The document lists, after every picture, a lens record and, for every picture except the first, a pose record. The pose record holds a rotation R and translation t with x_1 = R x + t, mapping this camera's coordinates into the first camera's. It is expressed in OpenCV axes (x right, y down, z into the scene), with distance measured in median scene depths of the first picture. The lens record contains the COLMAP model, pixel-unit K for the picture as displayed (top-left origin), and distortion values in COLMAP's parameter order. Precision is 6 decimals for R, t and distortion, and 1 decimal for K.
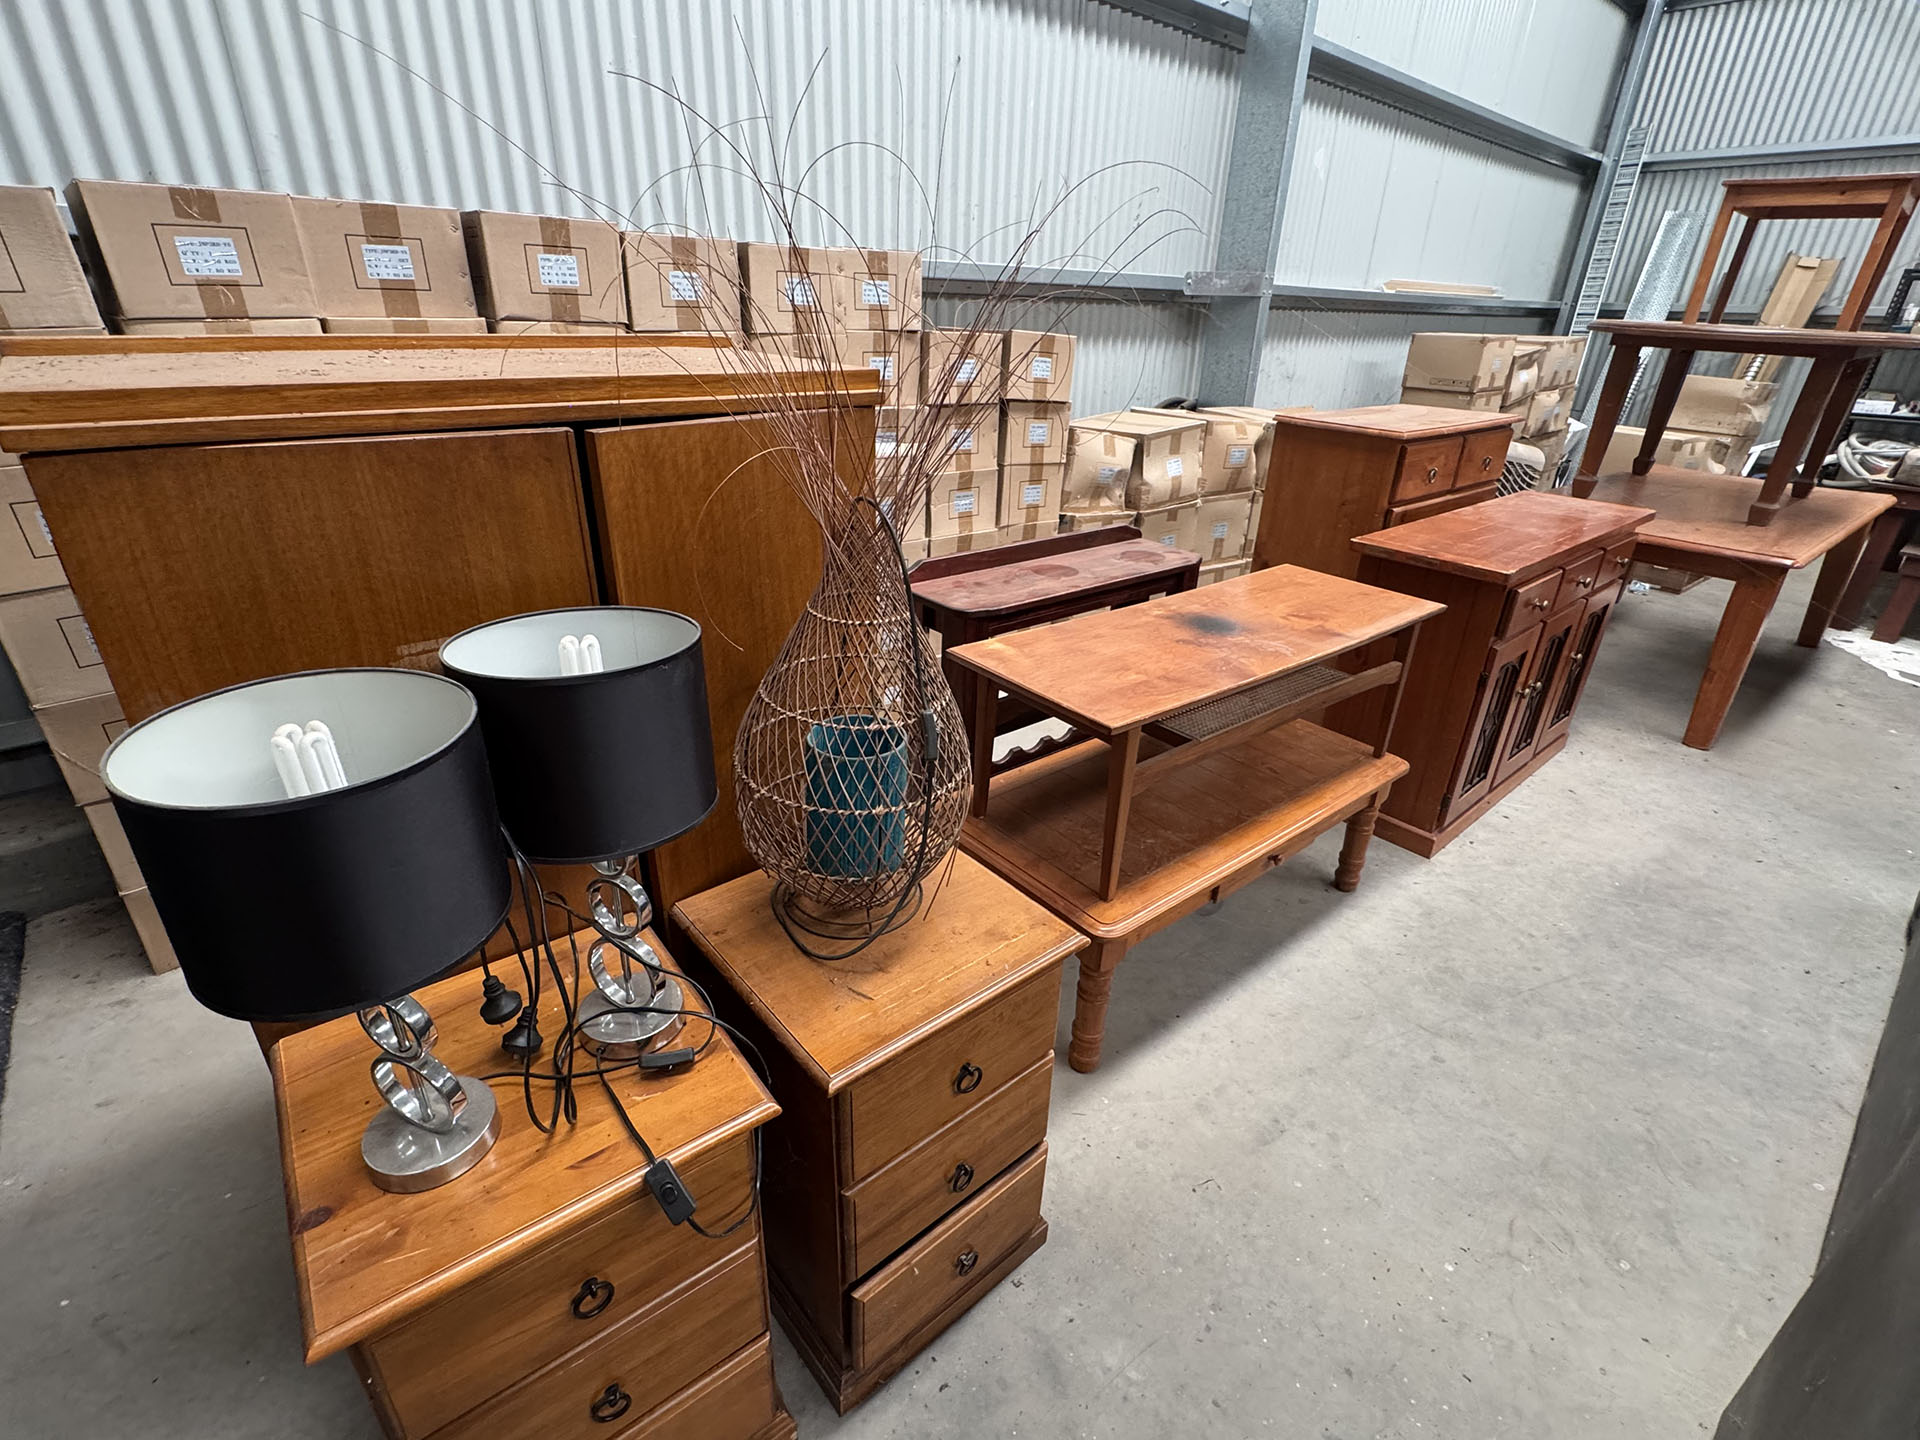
lens RADIAL K [[897.8, 0, 957.6], [0, 897.8, 721.4], [0, 0, 1]] dist [-0.000715, -0.000210]
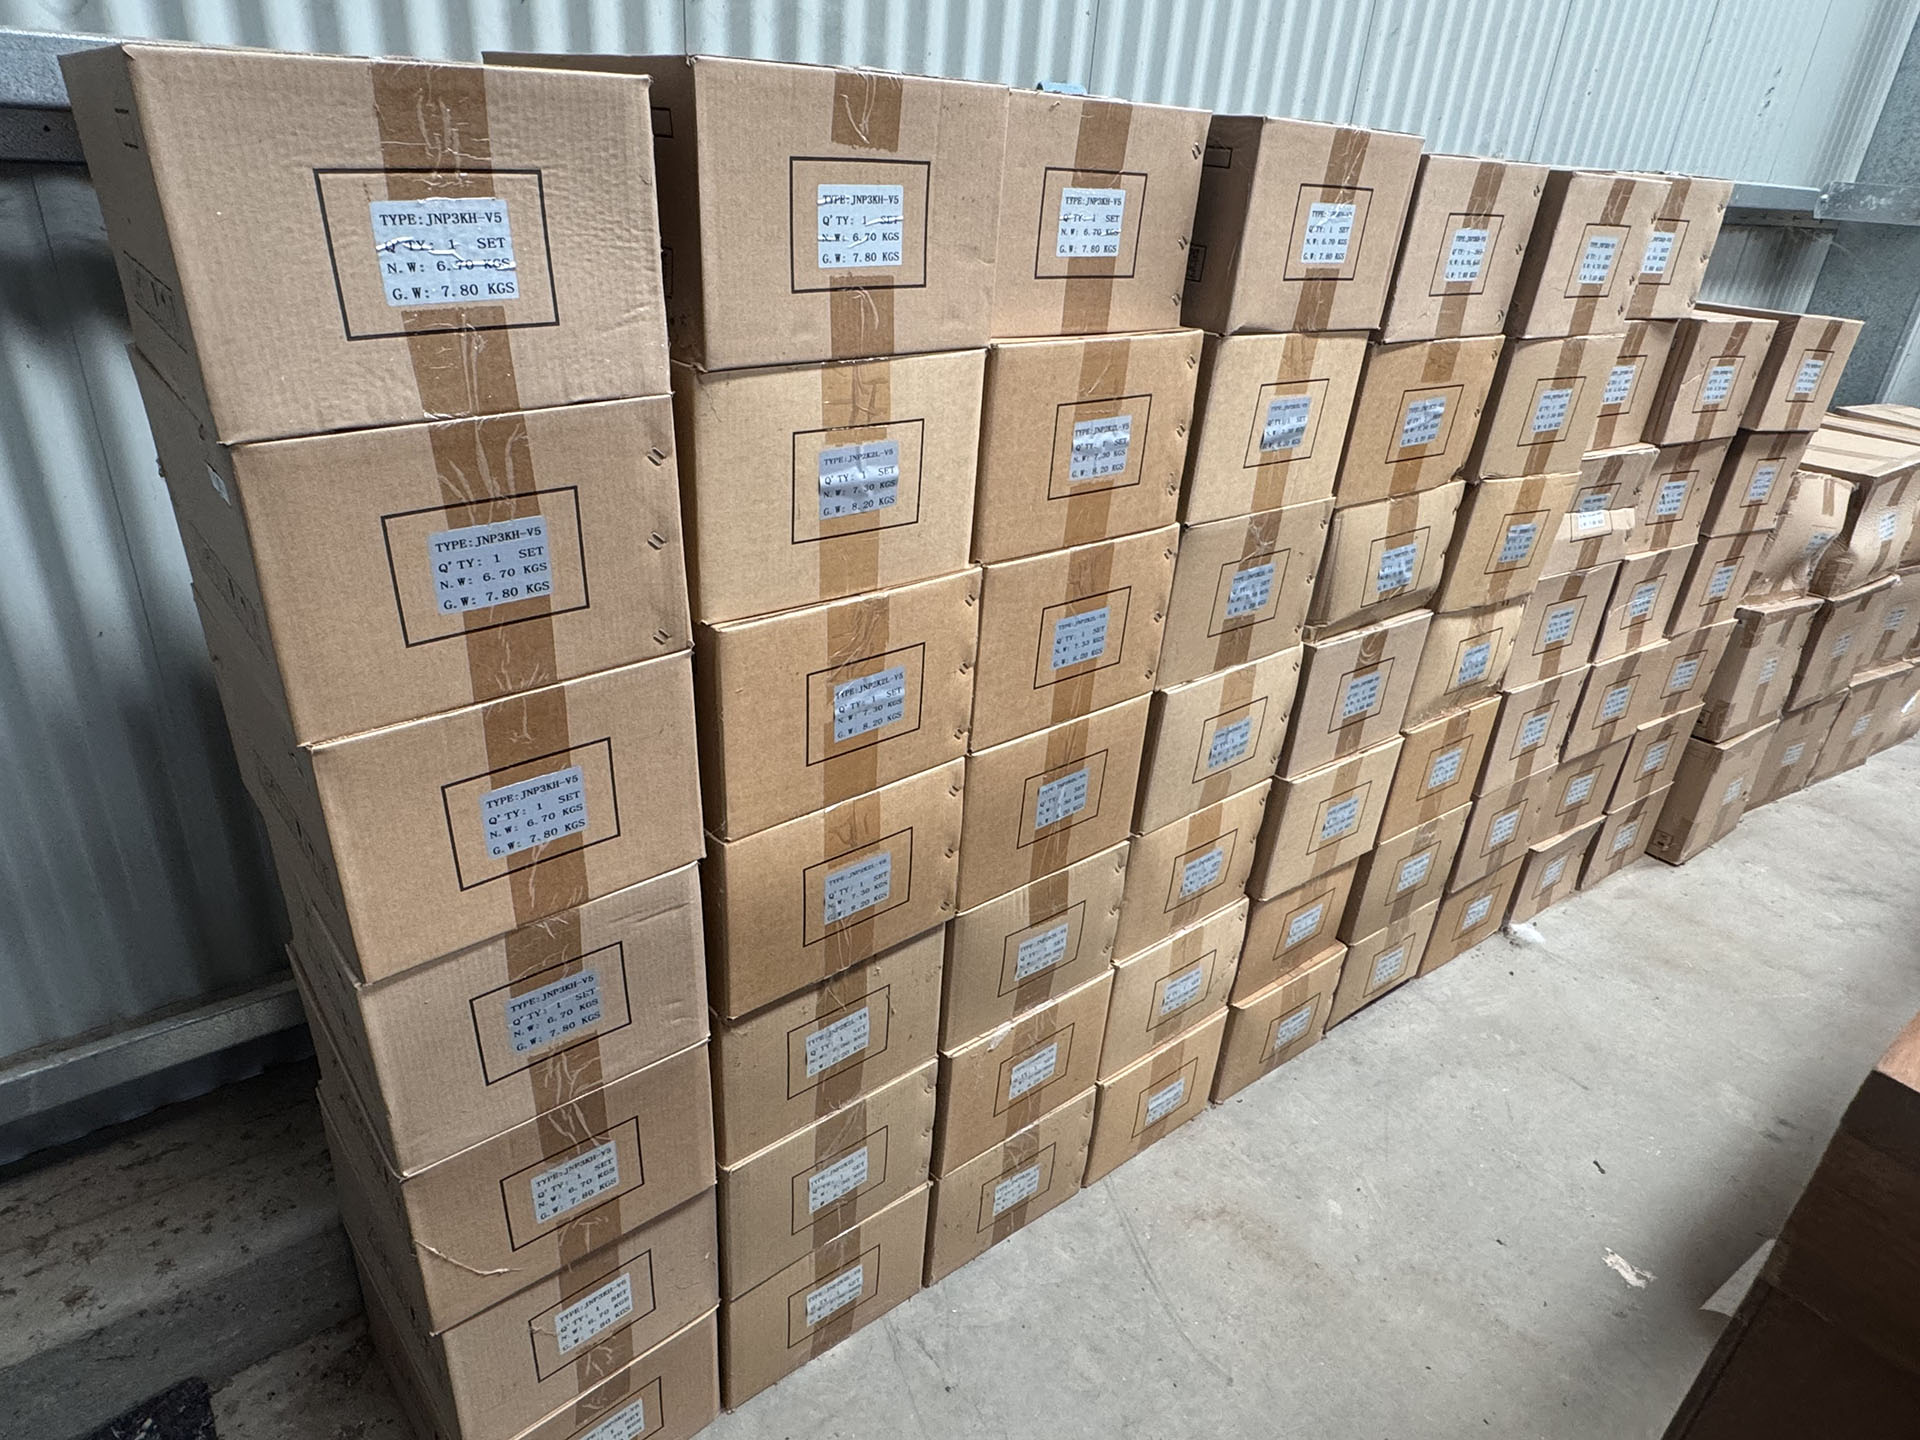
lens RADIAL K [[1162.8, 0, 959.0], [0, 1162.8, 718.7], [0, 0, 1]] dist [0.004874, 0.000547]
pose [[0.996222, 0.074797, -0.044127, -0.641479], [-0.073551, 0.996863, 0.029233, -0.255089], [0.046175, -0.025877, 0.998598, 0.362260]]
